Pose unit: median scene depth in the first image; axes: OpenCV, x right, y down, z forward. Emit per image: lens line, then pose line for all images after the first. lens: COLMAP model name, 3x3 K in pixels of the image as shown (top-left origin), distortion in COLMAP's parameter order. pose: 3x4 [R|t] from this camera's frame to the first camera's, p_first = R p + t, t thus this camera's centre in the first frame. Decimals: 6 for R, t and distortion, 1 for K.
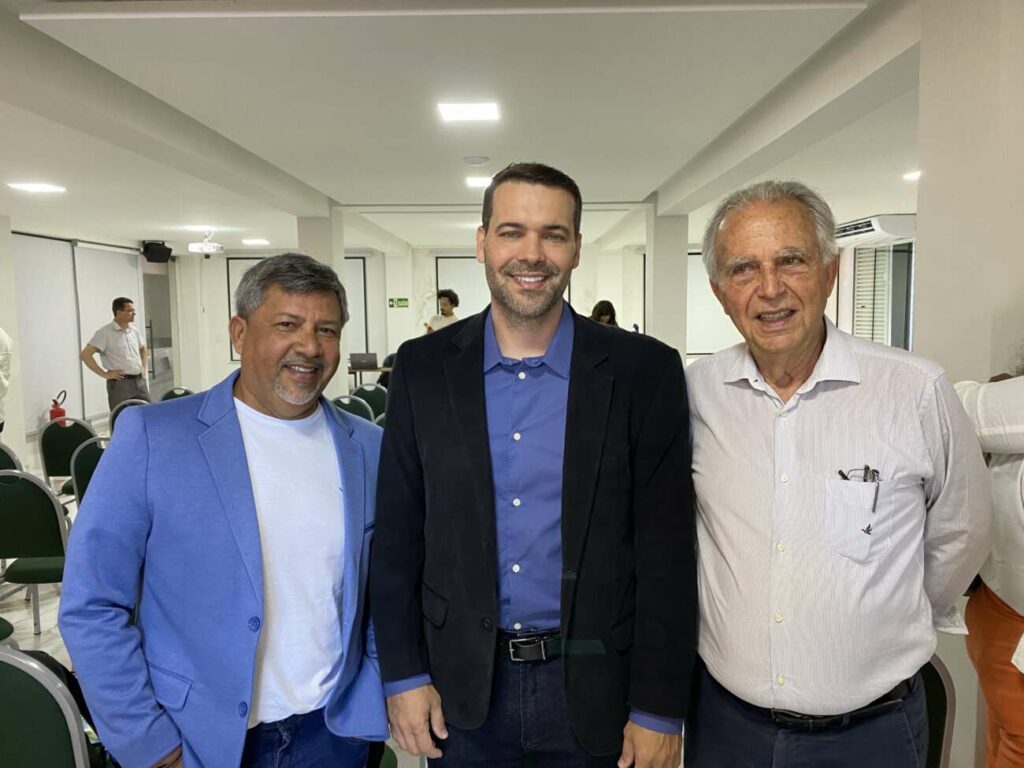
lens RADIAL K [[784.6, 0, 514.0], [0, 784.6, 378.9], [0, 0, 1]] dist [0.020100, -0.001526]
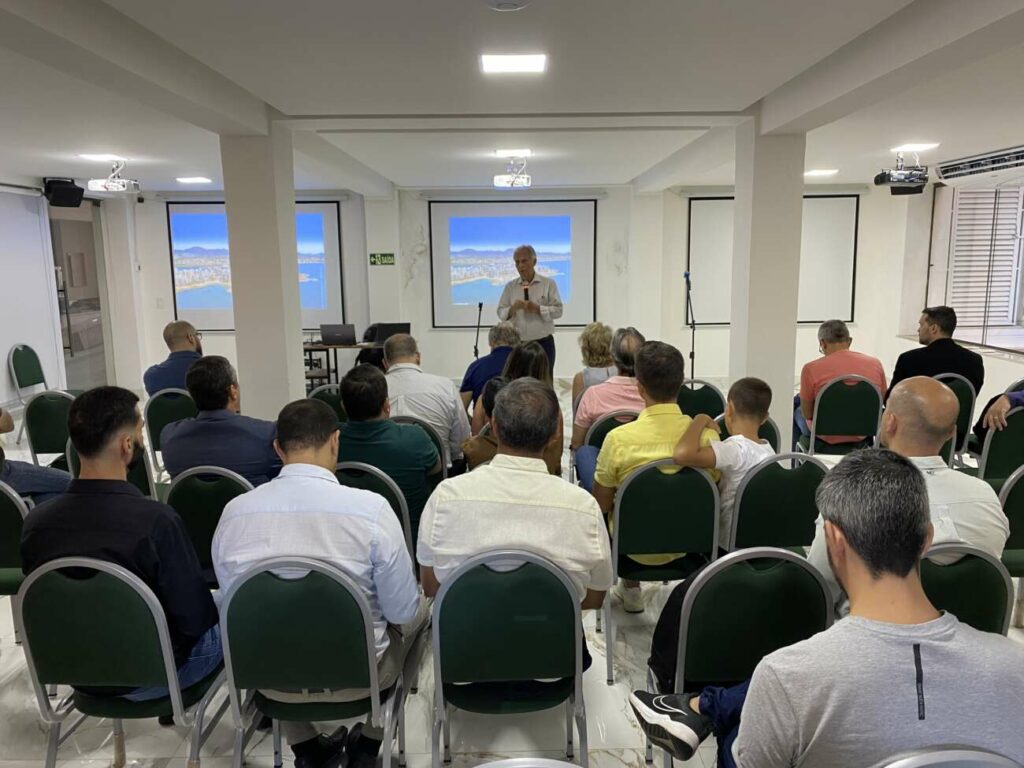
lens RADIAL K [[784.6, 0, 512.9], [0, 784.6, 387.6], [0, 0, 1]] dist [0.020100, -0.001526]
pose [[0.999962, -0.001235, 0.008596, -0.022774], [0.000588, 0.997193, 0.074868, -0.028216], [-0.008664, -0.074860, 0.997156, 0.206892]]
